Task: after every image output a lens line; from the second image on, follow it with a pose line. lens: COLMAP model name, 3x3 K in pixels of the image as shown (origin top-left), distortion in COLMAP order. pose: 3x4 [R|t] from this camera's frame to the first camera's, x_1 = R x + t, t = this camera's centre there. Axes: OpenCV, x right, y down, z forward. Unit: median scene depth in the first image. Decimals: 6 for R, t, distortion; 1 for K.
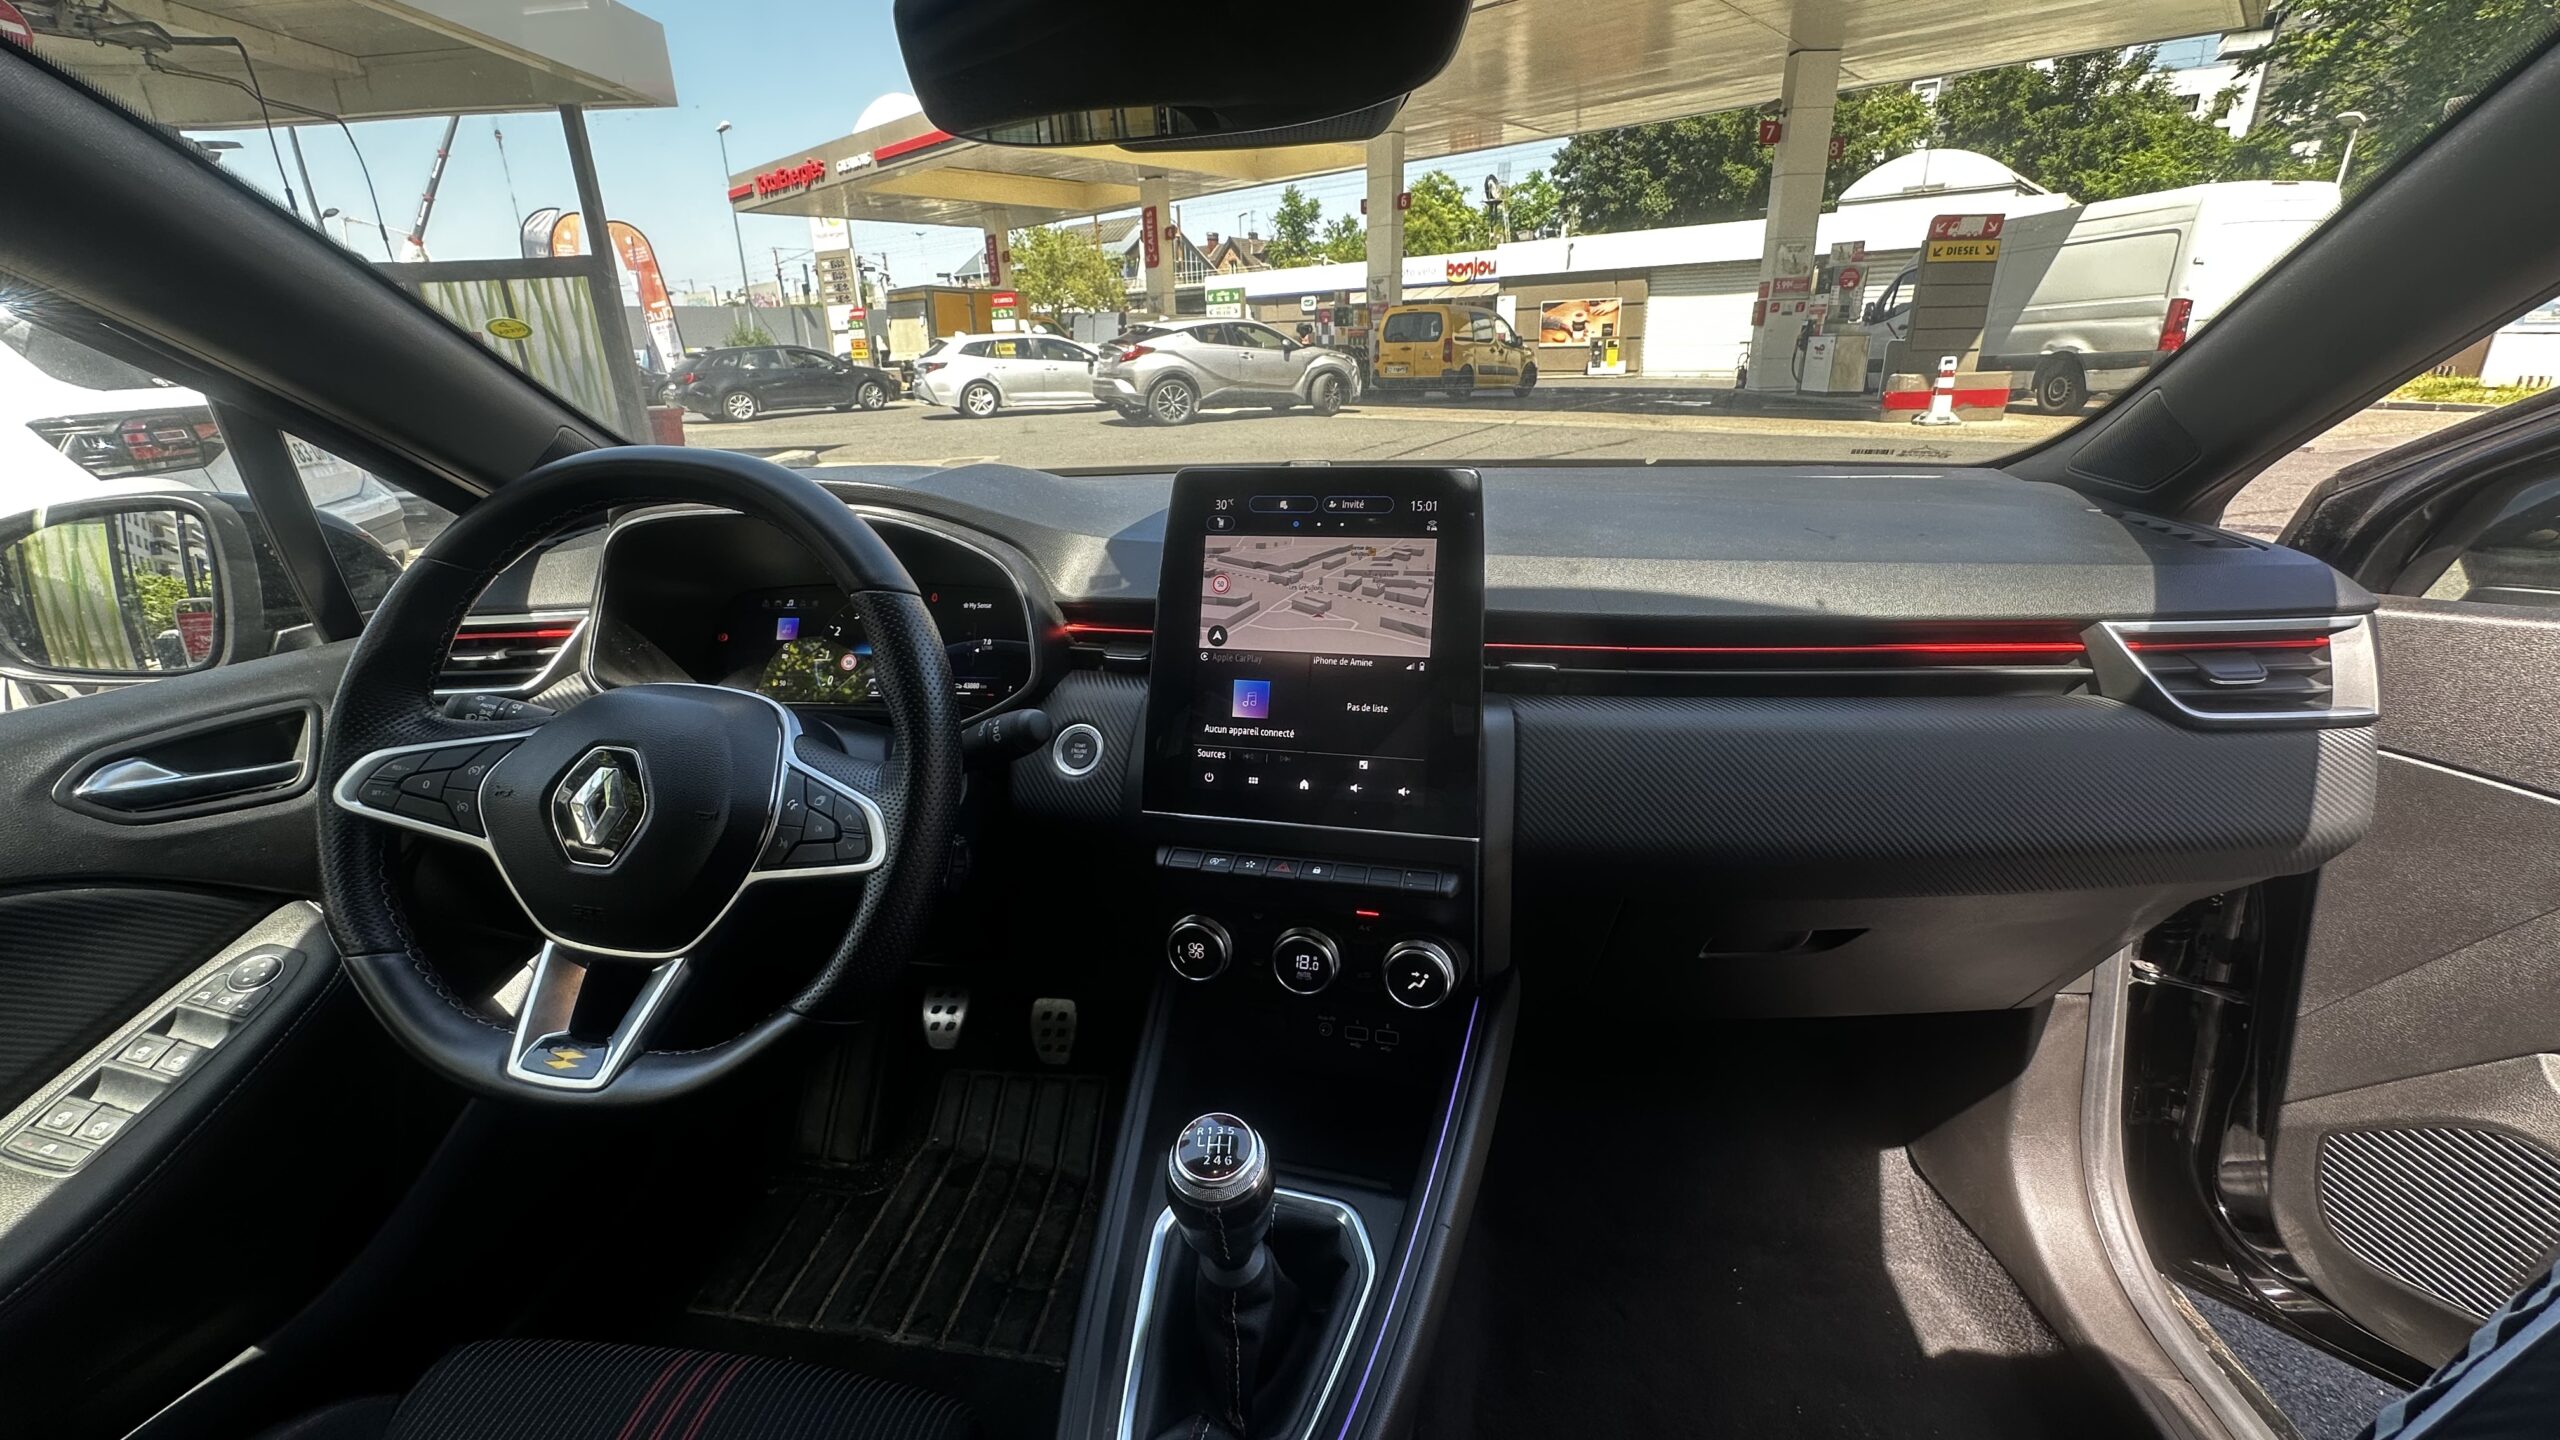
lens RADIAL K [[1042.6, 0, 1271.9], [0, 1042.6, 716.7], [0, 0, 1]] dist [-0.001701, -0.000023]
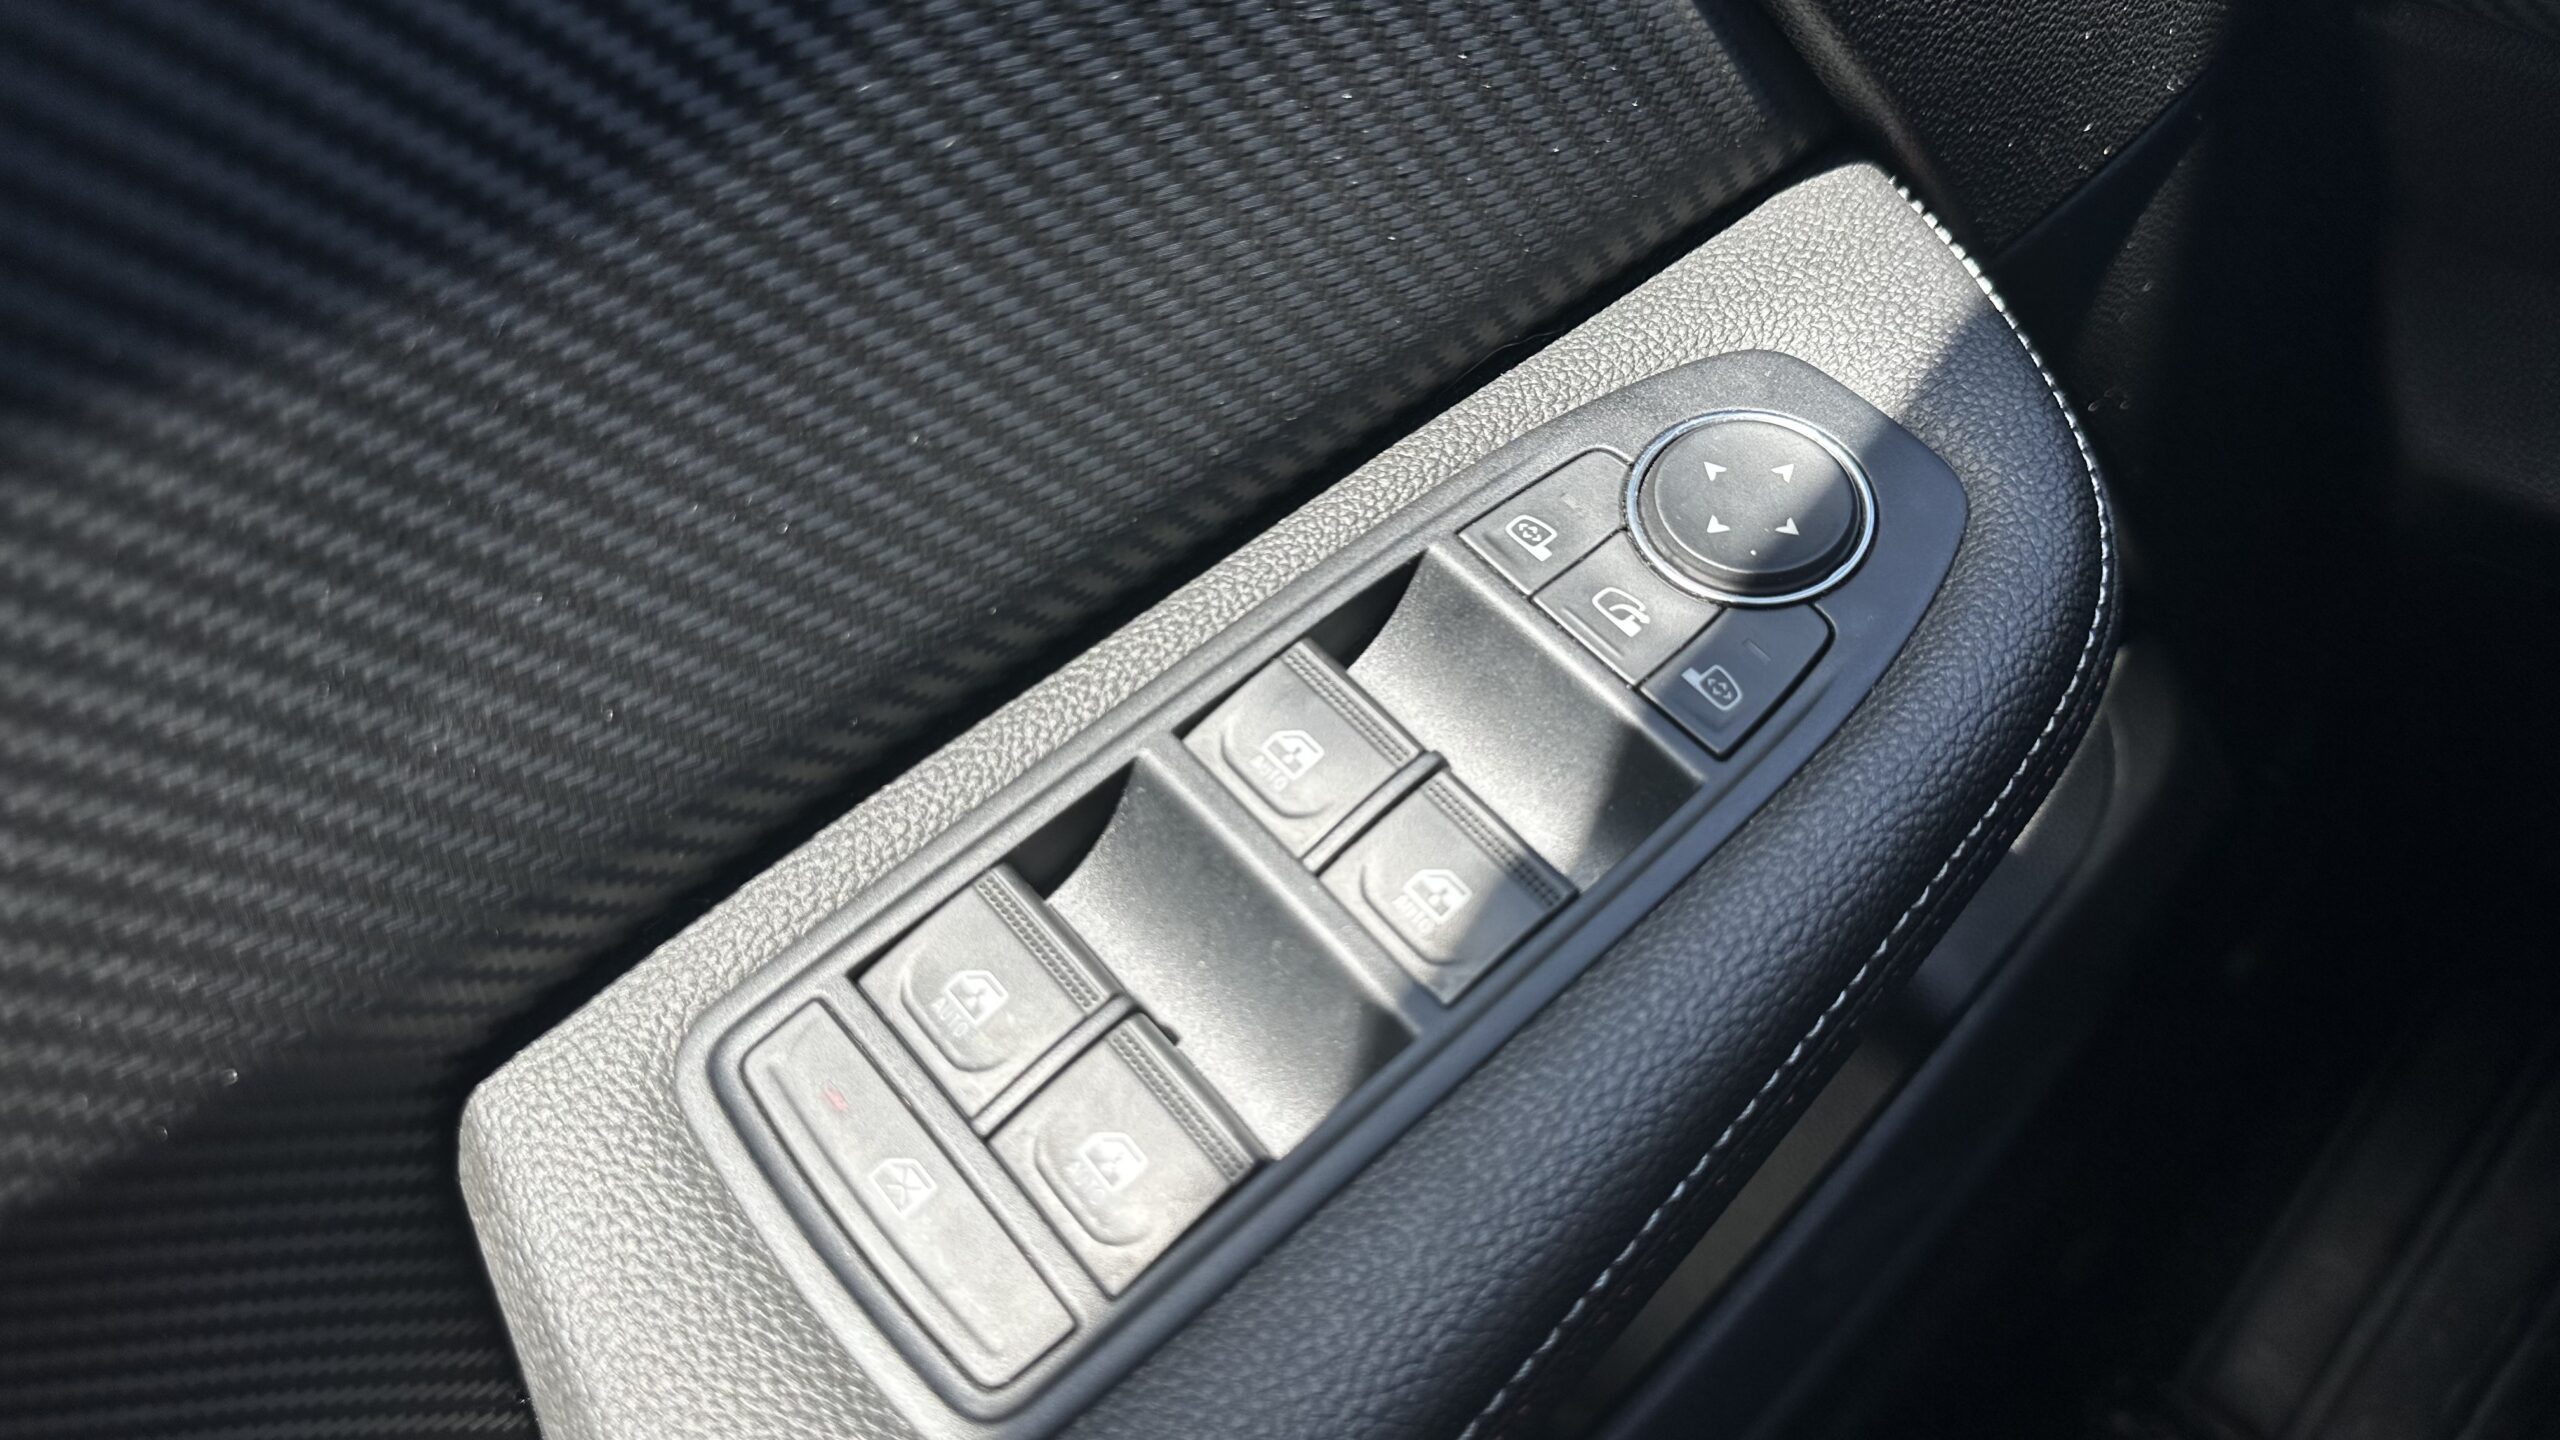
lens RADIAL K [[1836.5, 0, 1271.3], [0, 1836.5, 755.6], [0, 0, 1]] dist [0.072067, -0.120611]
pose [[0.766439, 0.443115, -0.464995, -0.040679], [-0.280014, 0.882024, 0.378981, 0.008749], [0.578069, -0.160261, 0.800096, 0.032084]]
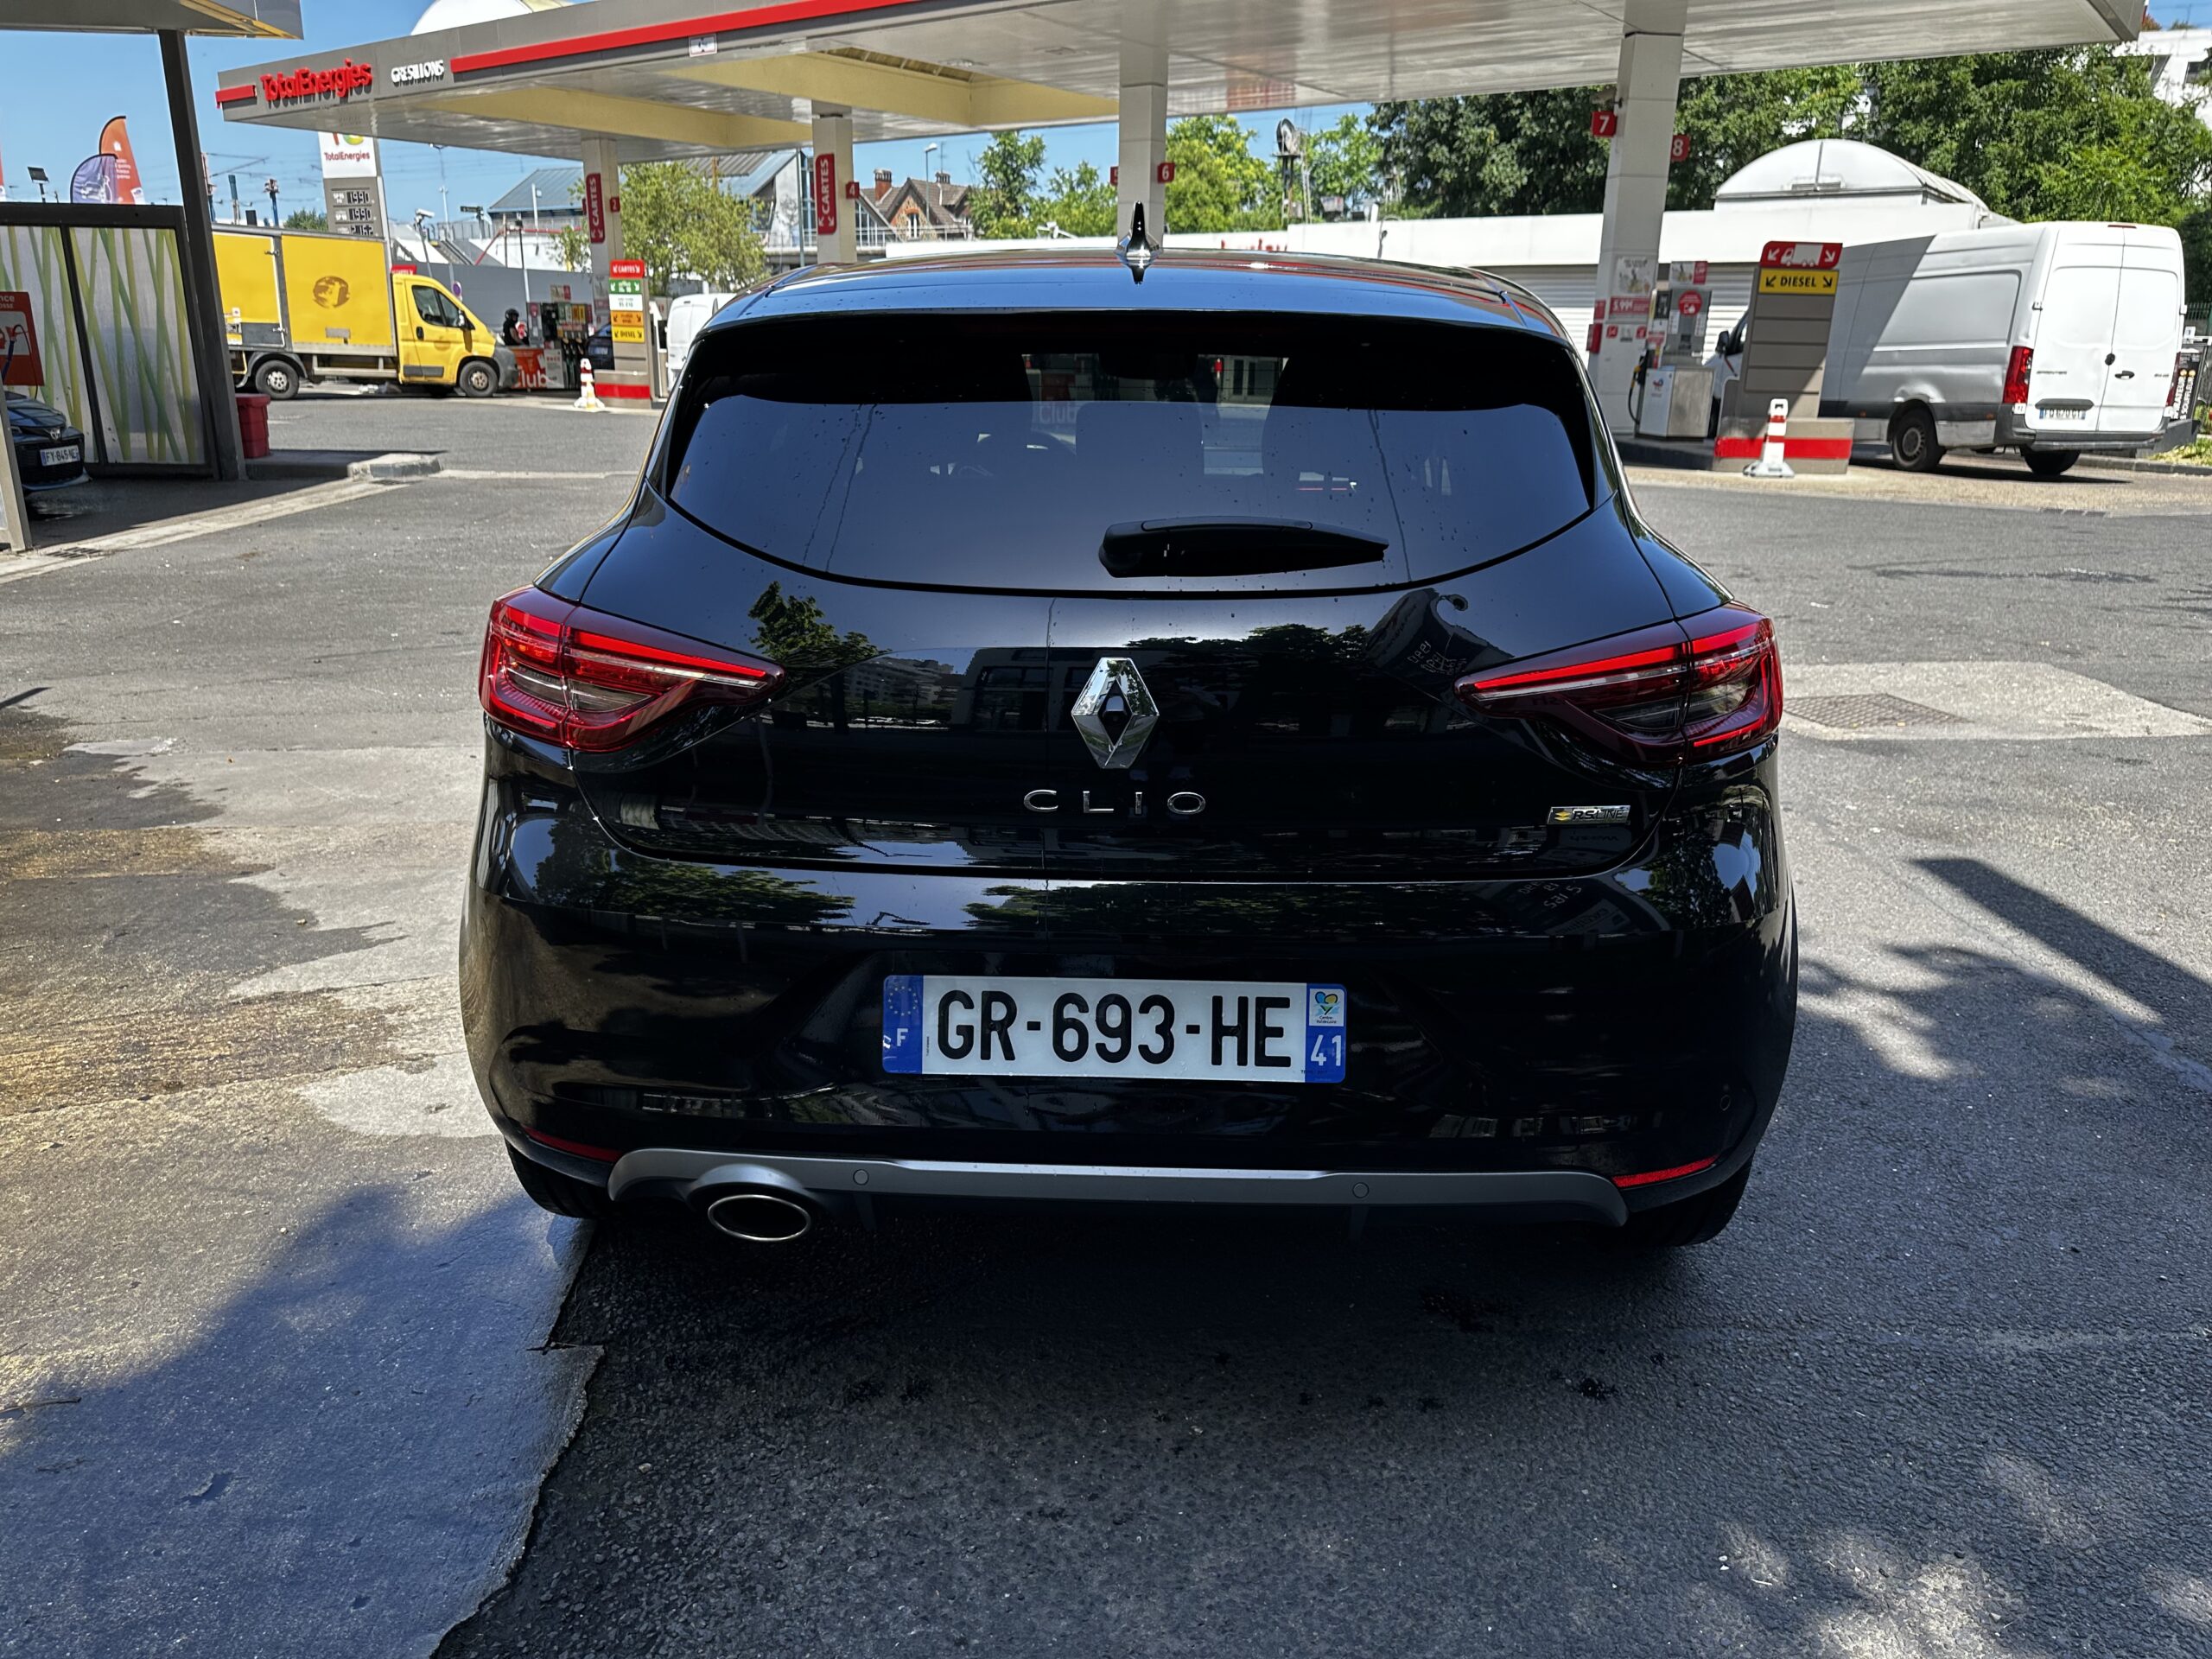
lens RADIAL K [[1529.4, 0, 1085.7], [0, 1529.4, 798.1], [0, 0, 1]] dist [0.018734, -0.002753]
pose [[0.996498, 0.020830, 0.080984, -0.031270], [-0.016511, 0.998424, -0.053634, 0.066963], [-0.081973, 0.052109, 0.995271, -0.218691]]
